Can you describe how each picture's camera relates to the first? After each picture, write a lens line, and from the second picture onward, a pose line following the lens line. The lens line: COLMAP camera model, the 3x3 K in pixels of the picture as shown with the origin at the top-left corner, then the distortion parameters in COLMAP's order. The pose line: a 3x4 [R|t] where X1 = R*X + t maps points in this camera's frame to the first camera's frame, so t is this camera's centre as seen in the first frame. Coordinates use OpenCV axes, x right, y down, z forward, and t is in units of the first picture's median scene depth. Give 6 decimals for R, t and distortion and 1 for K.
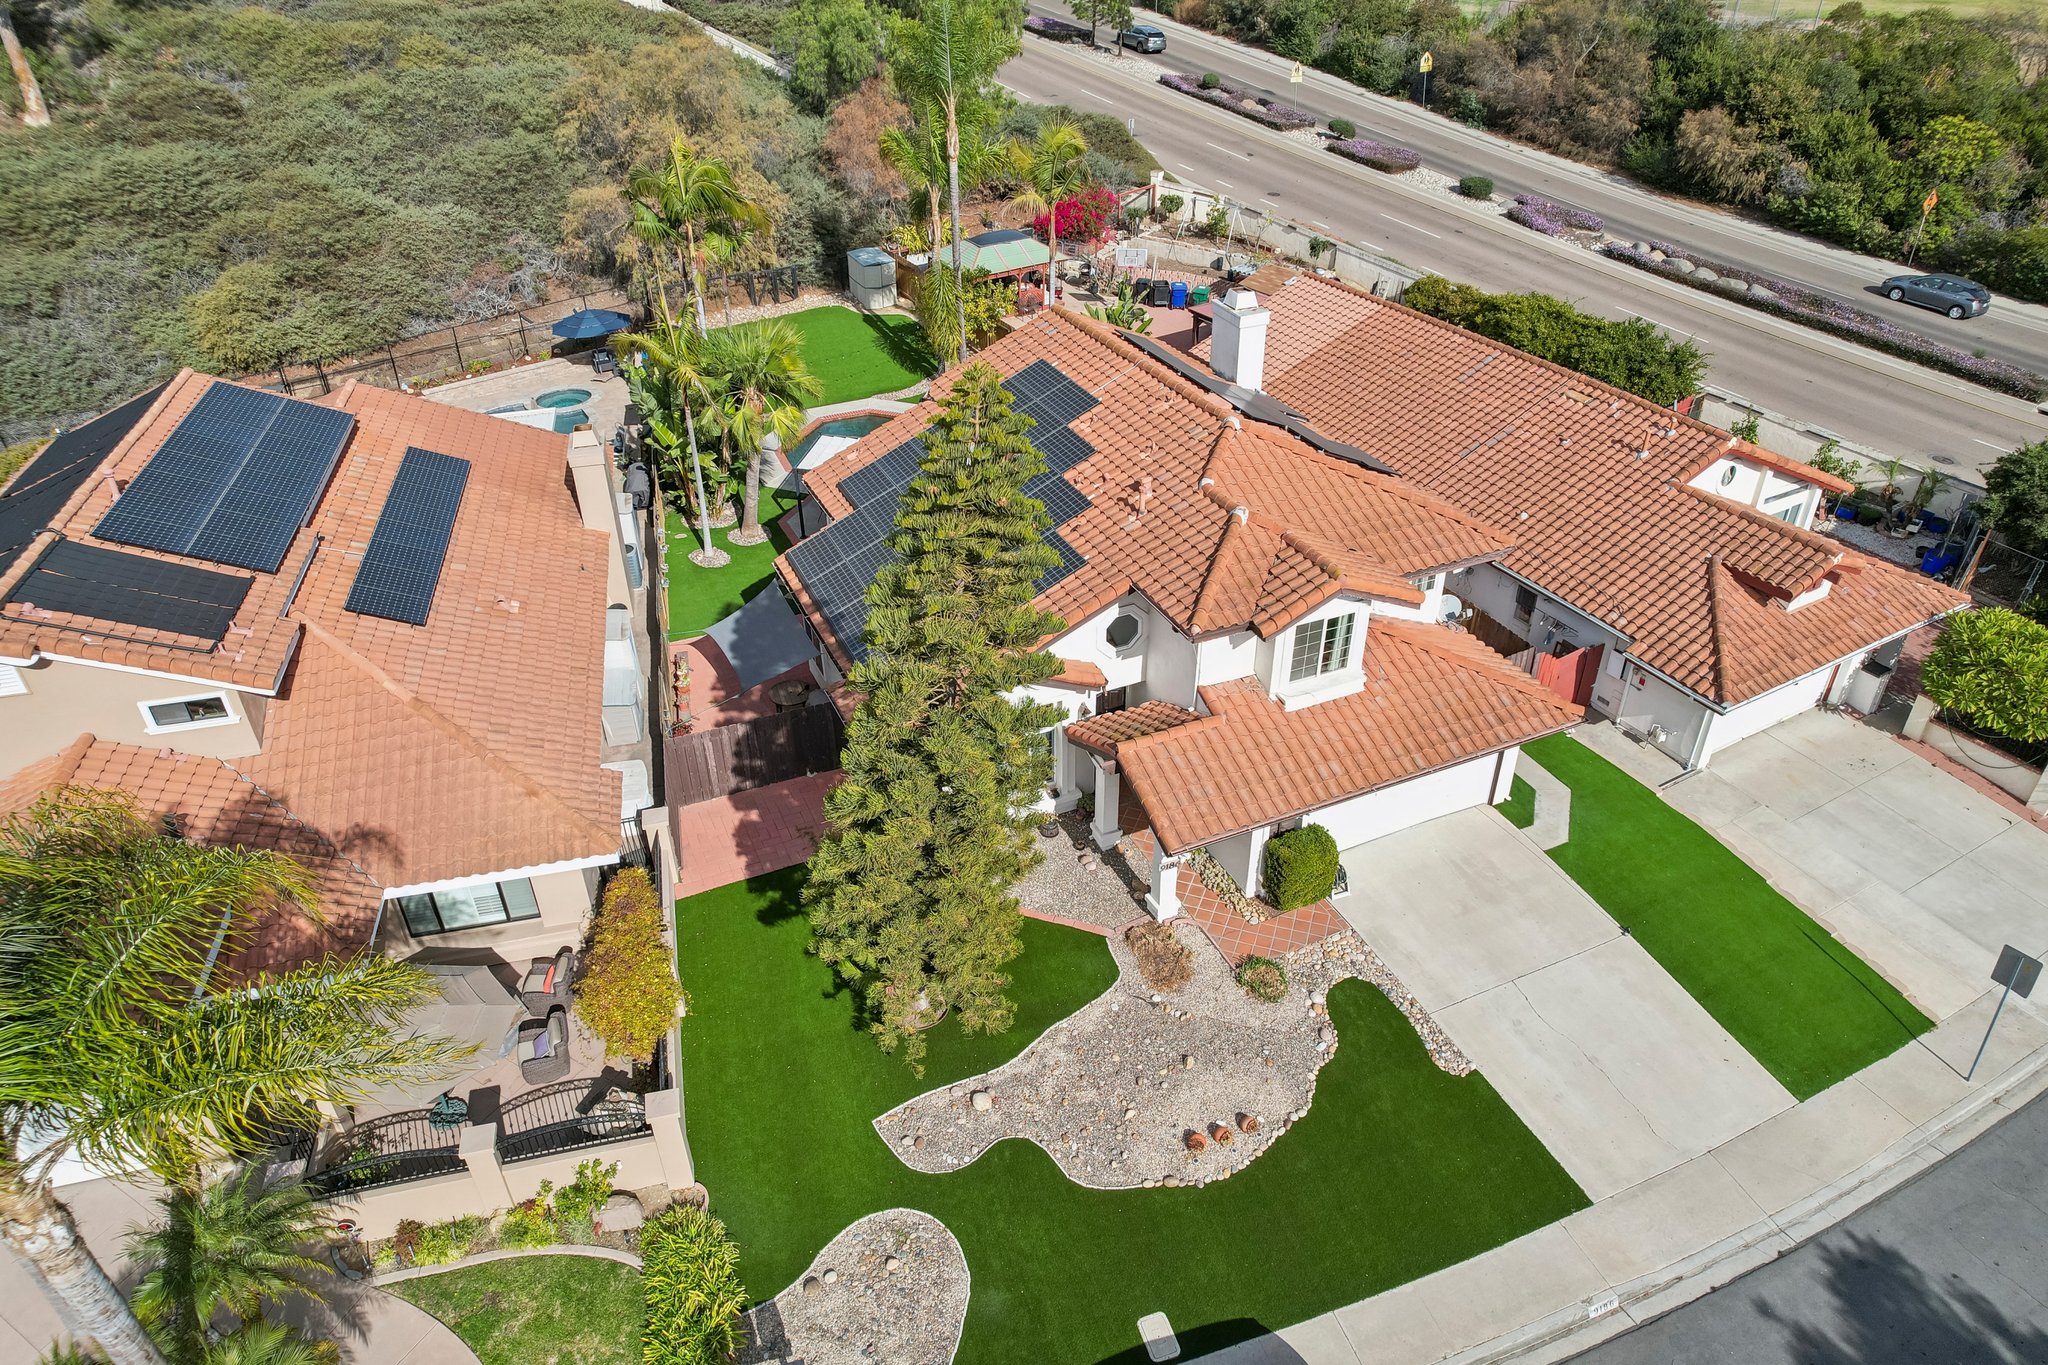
lens RADIAL K [[1328.7, 0, 1032.9], [0, 1328.7, 682.3], [0, 0, 1]] dist [-0.084001, 0.080135]
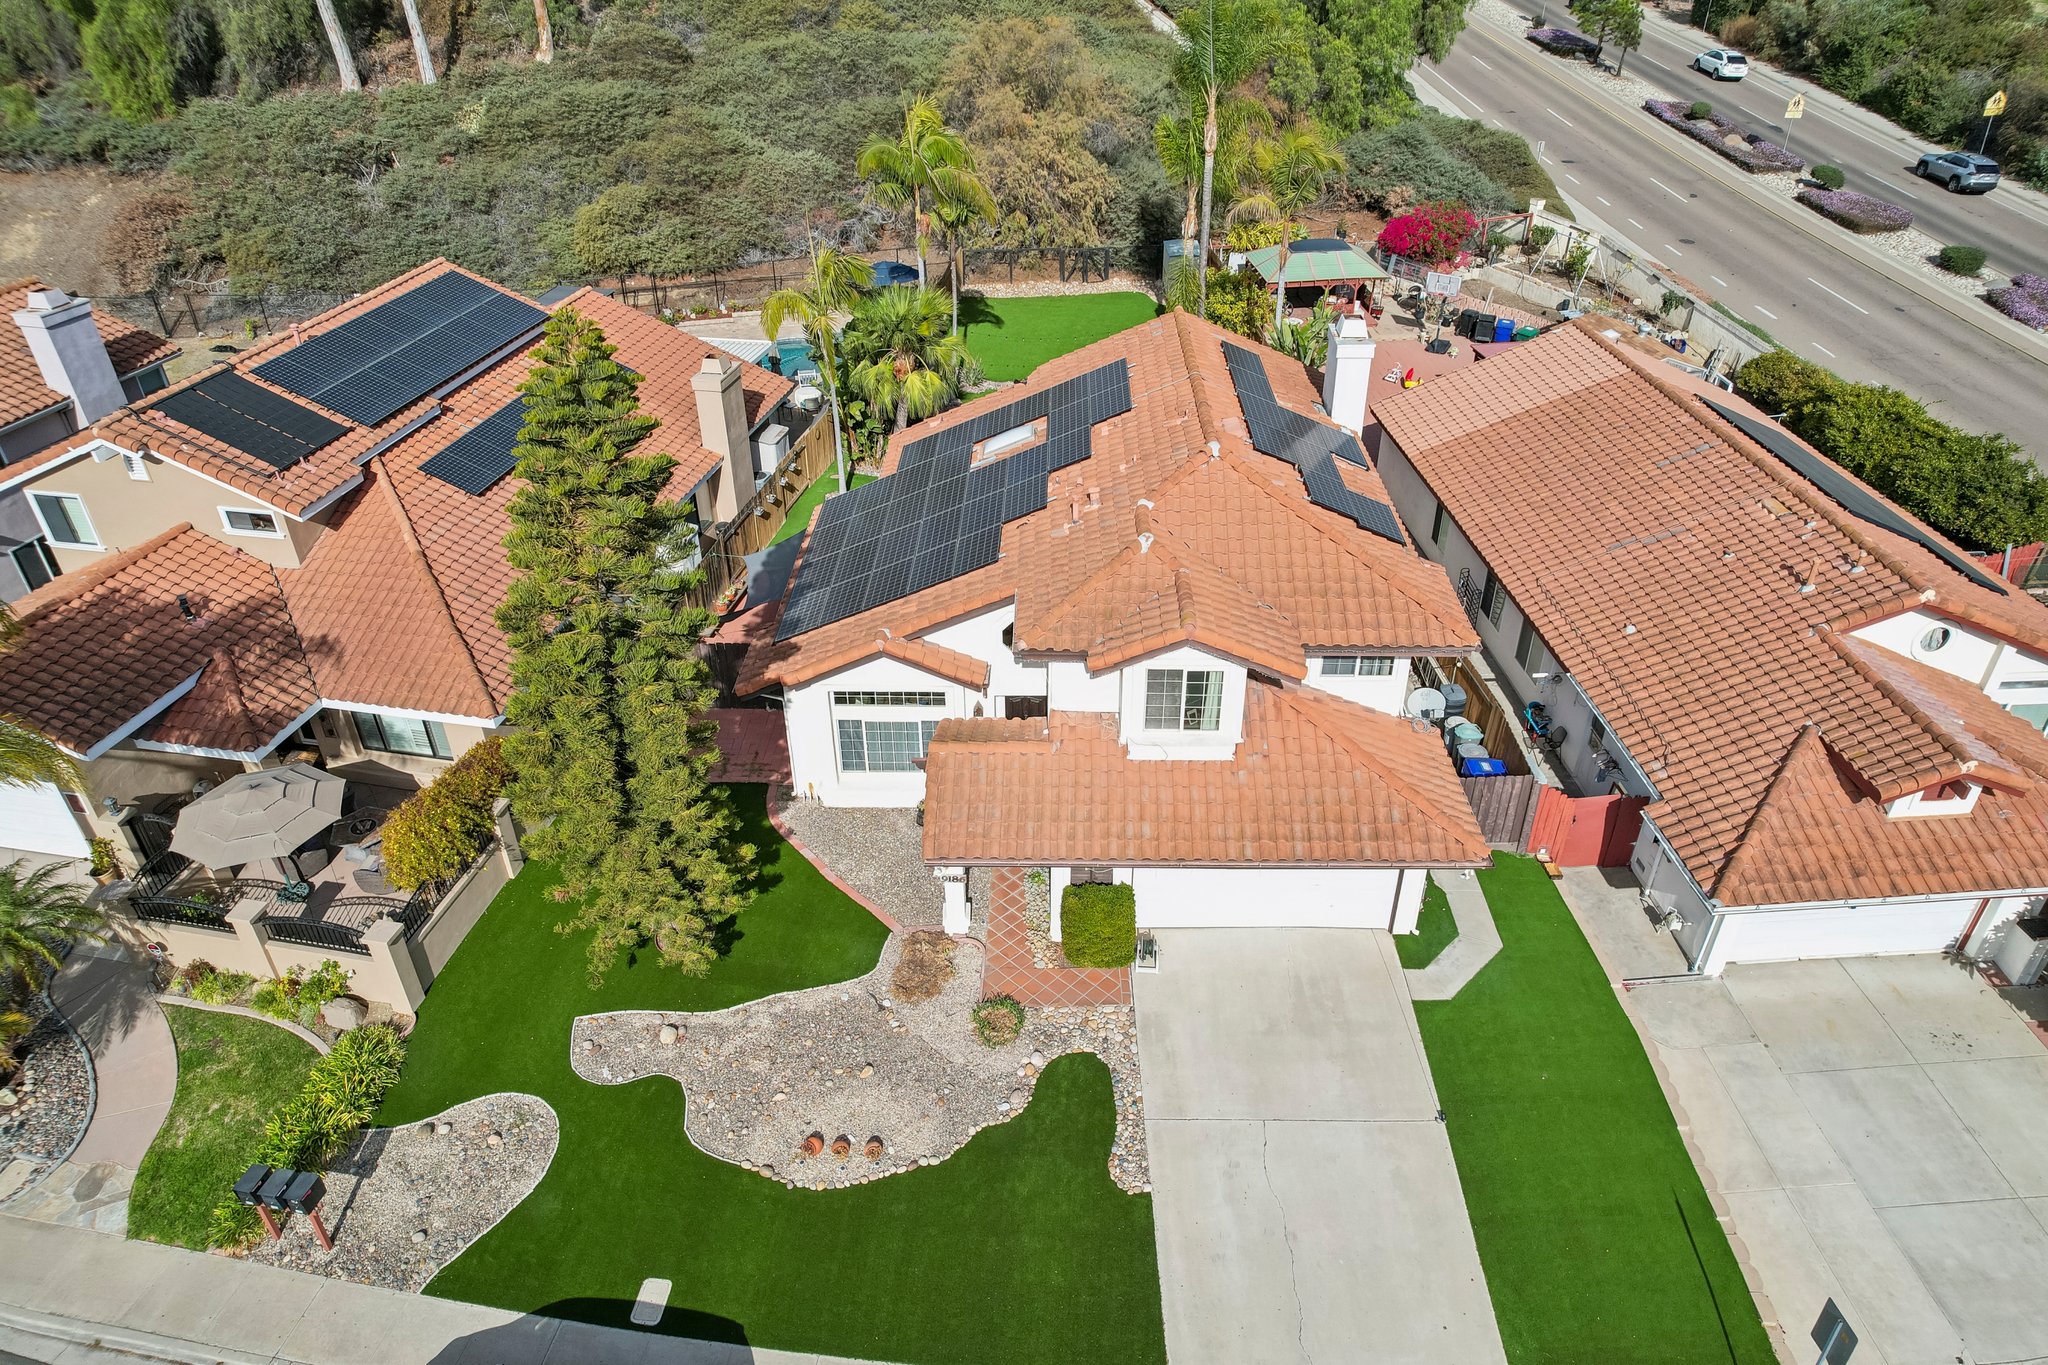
lens RADIAL K [[1328.7, 0, 1032.9], [0, 1328.7, 682.3], [0, 0, 1]] dist [-0.084001, 0.080135]
pose [[0.902498, 0.237416, -0.359348, 0.376651], [-0.236978, 0.970426, 0.045982, -0.046802], [0.359638, 0.043659, 0.932070, 0.094248]]
